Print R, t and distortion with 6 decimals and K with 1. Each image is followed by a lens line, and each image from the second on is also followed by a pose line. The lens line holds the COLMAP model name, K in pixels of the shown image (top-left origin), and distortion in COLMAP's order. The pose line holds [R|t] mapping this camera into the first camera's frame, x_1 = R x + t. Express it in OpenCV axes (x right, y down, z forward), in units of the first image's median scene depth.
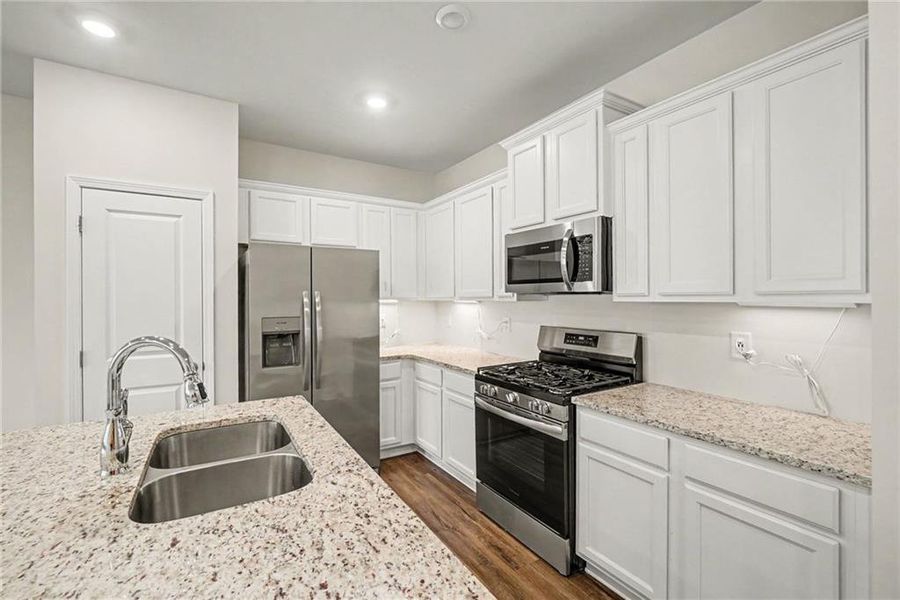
lens RADIAL K [[392.3, 0, 449.9], [0, 392.3, 295.8], [0, 0, 1]] dist [-0.003151, -0.000952]
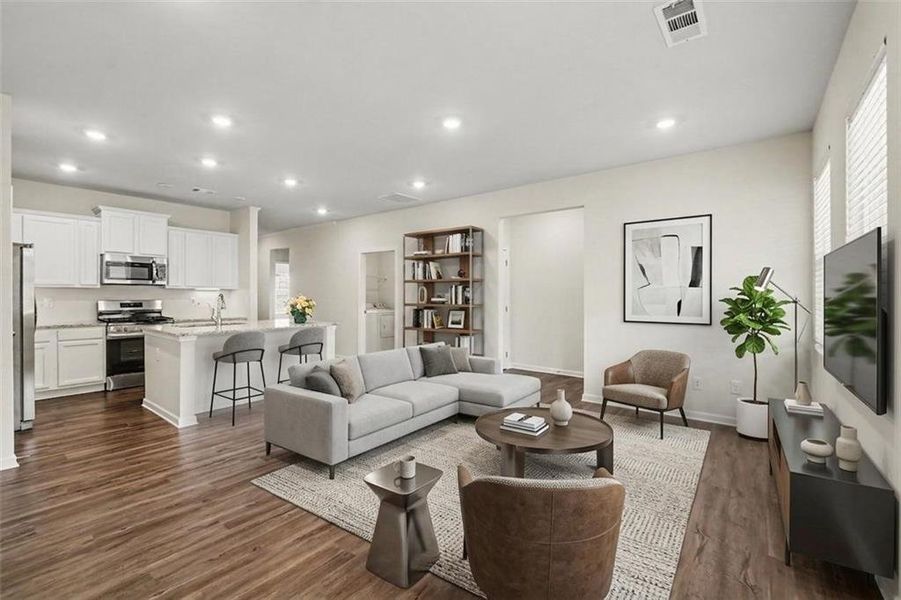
lens RADIAL K [[392.7, 0, 450.4], [0, 392.7, 295.8], [0, 0, 1]] dist [-0.003151, -0.000952]
pose [[-0.346911, 0.002087, 0.937896, -2.434780], [-0.005051, 0.999979, -0.004093, 0.057150], [-0.937885, -0.006157, -0.346893, 0.051104]]
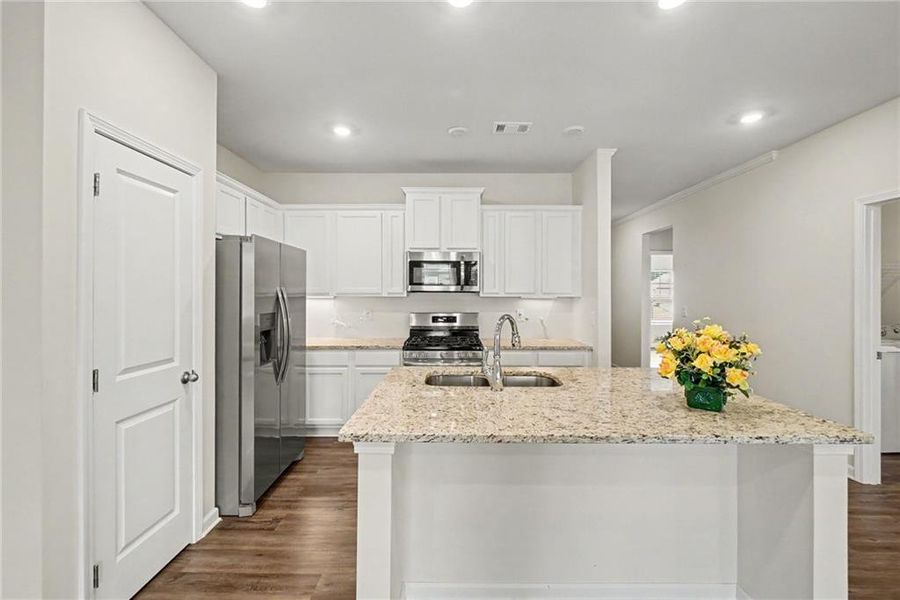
lens RADIAL K [[392.3, 0, 449.9], [0, 392.3, 295.8], [0, 0, 1]] dist [-0.003151, -0.000952]
pose [[0.526623, 0.001670, 0.850098, -1.077084], [-0.006874, 0.999974, 0.002294, 0.005475], [-0.850071, -0.007051, 0.526620, 0.095057]]
